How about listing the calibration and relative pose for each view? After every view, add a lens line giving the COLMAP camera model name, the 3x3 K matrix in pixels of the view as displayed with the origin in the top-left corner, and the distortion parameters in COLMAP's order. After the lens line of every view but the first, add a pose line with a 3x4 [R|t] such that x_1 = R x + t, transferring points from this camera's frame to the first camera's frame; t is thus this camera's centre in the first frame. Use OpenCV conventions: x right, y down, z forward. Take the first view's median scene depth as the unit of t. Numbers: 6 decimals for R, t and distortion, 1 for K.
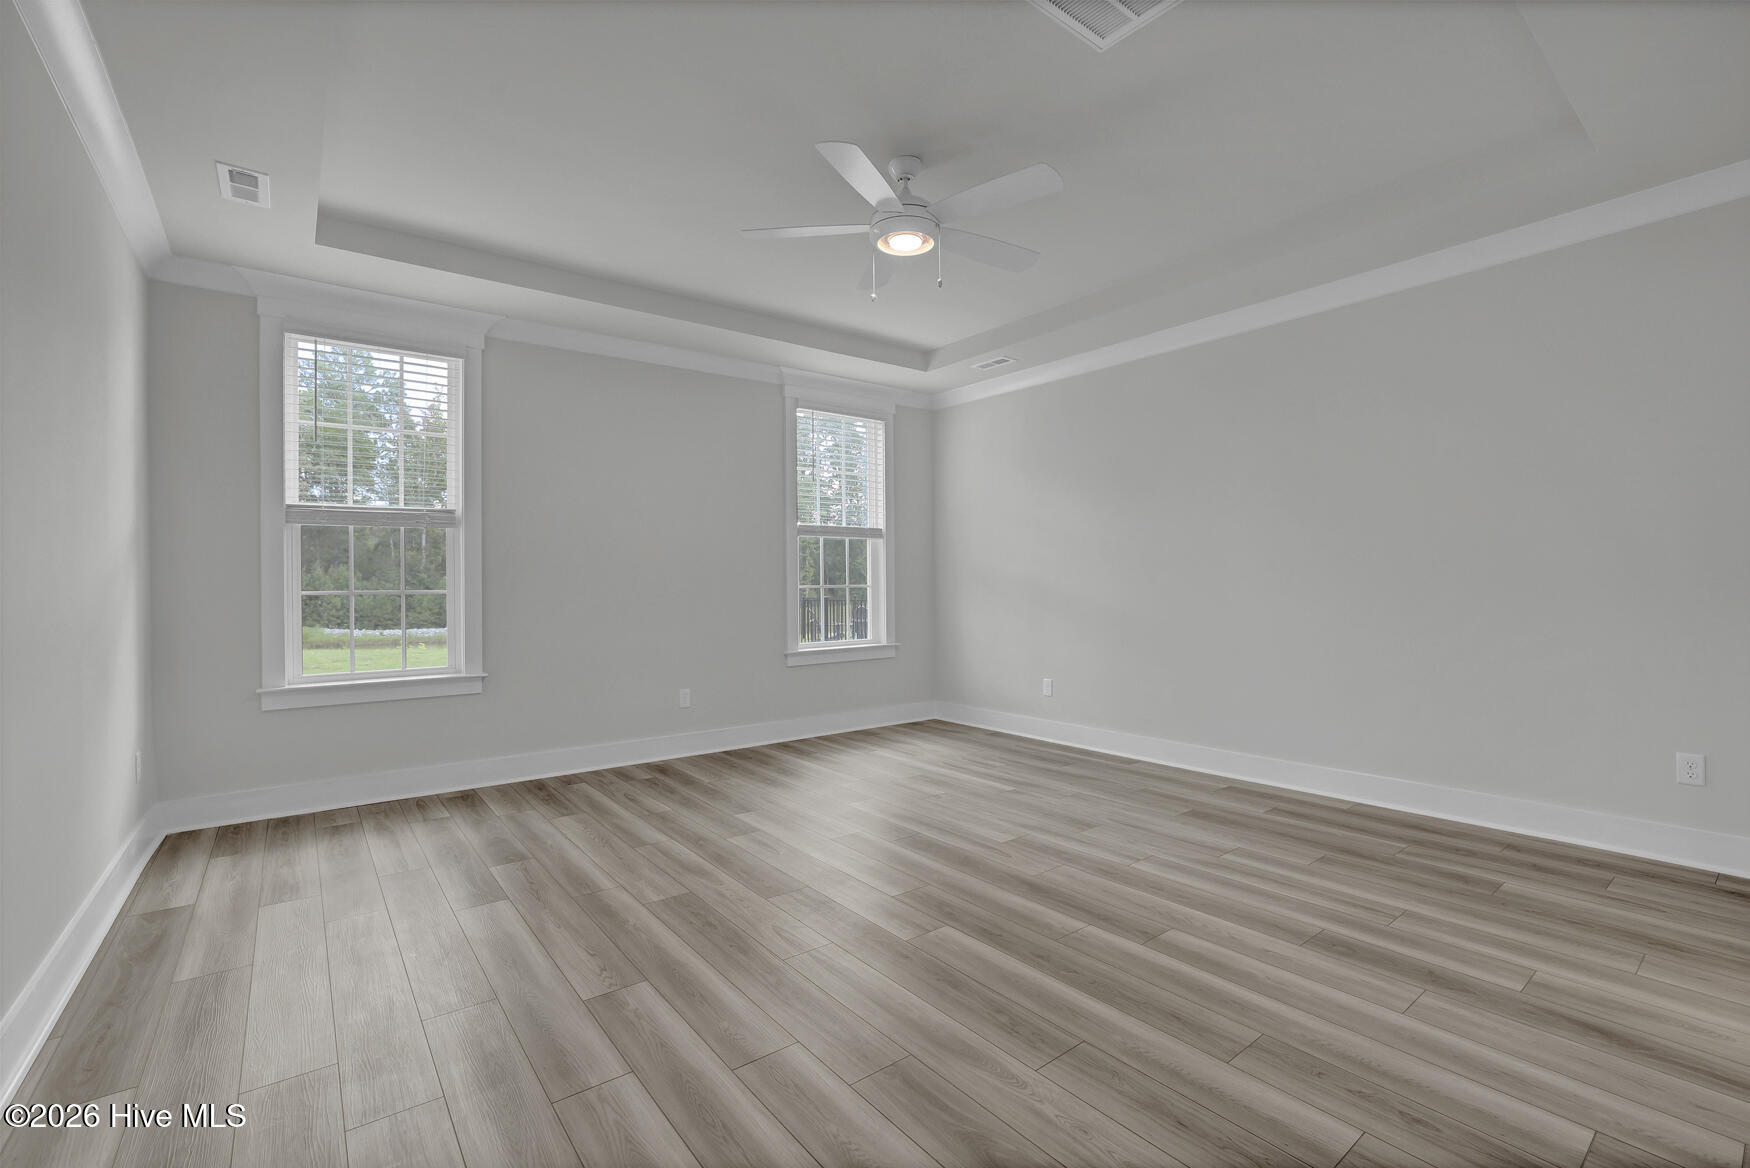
lens RADIAL K [[761.8, 0, 873.0], [0, 761.8, 576.1], [0, 0, 1]] dist [-0.033522, 0.000330]
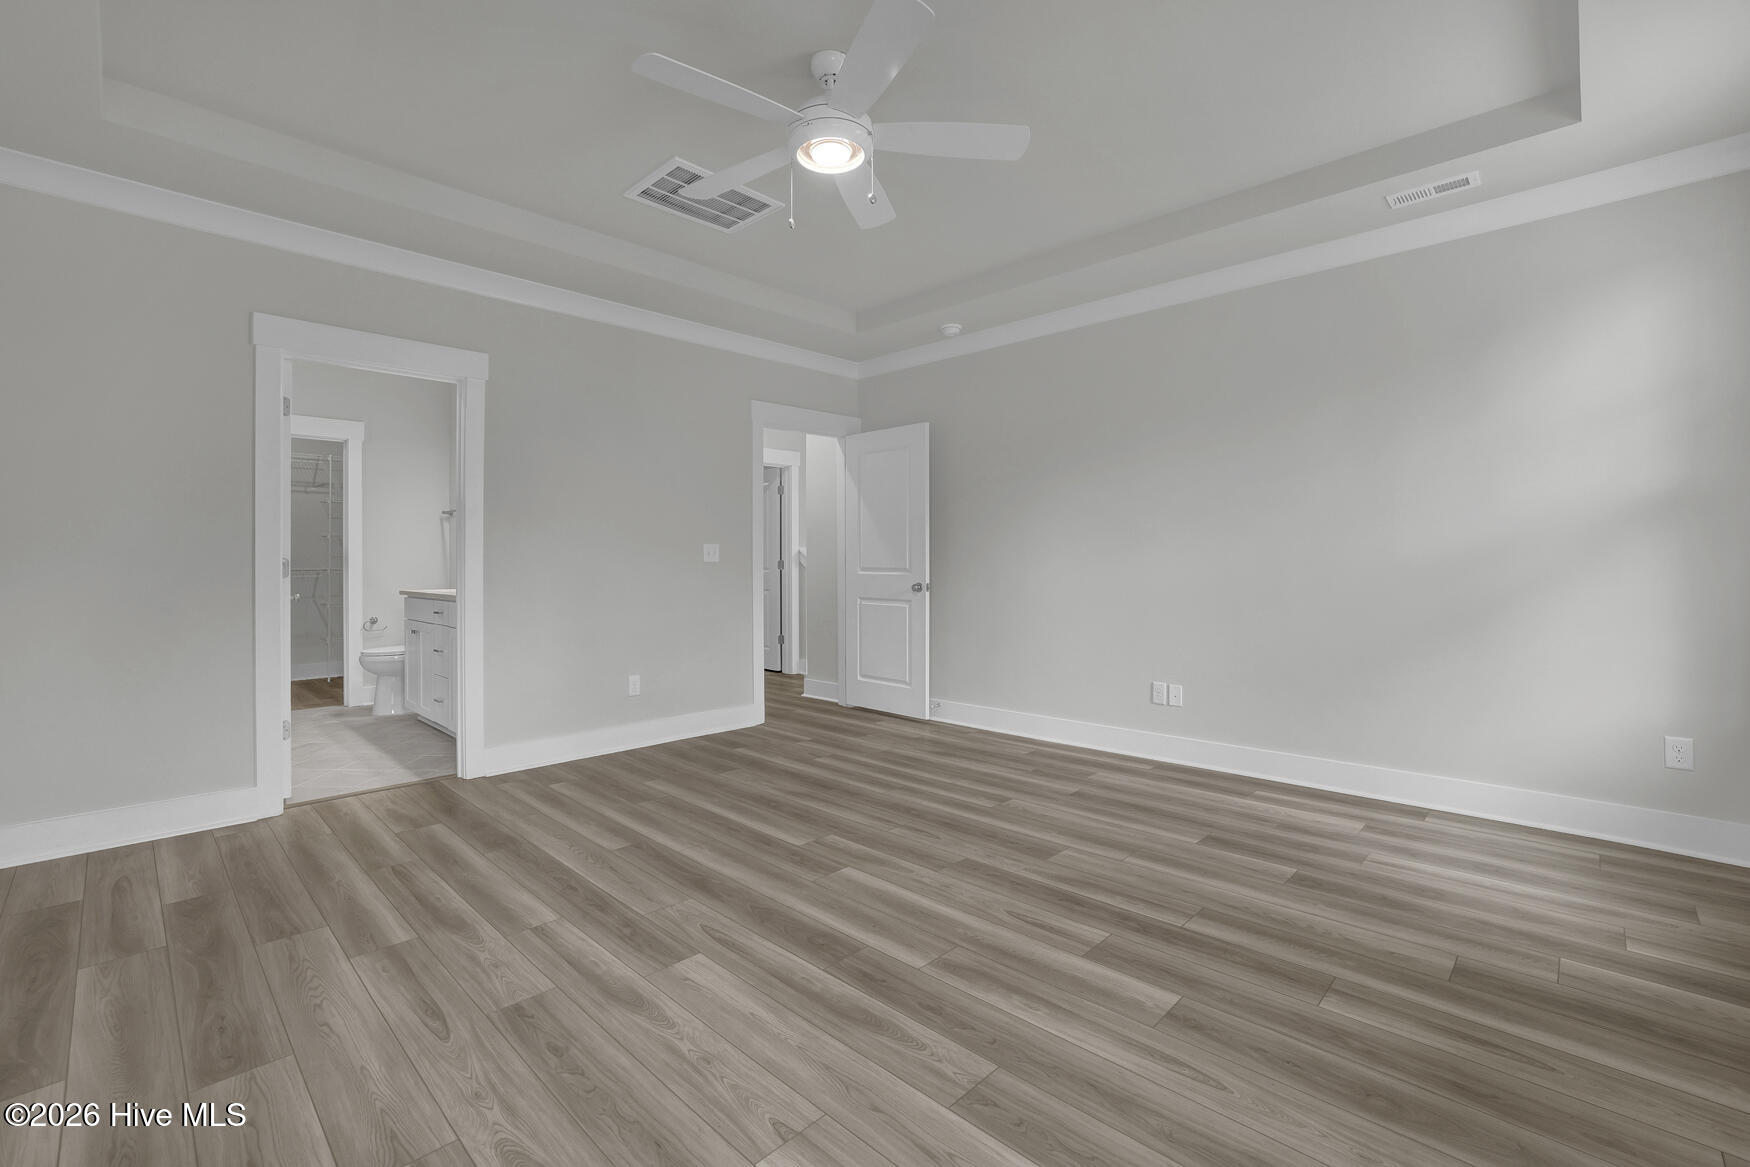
lens RADIAL K [[761.8, 0, 873.0], [0, 761.8, 575.6], [0, 0, 1]] dist [-0.033522, 0.000330]
pose [[-0.989904, 0.011995, -0.141231, 0.123333], [0.010648, 0.999890, 0.010292, 0.017856], [0.141339, 0.008684, -0.989923, 1.862903]]
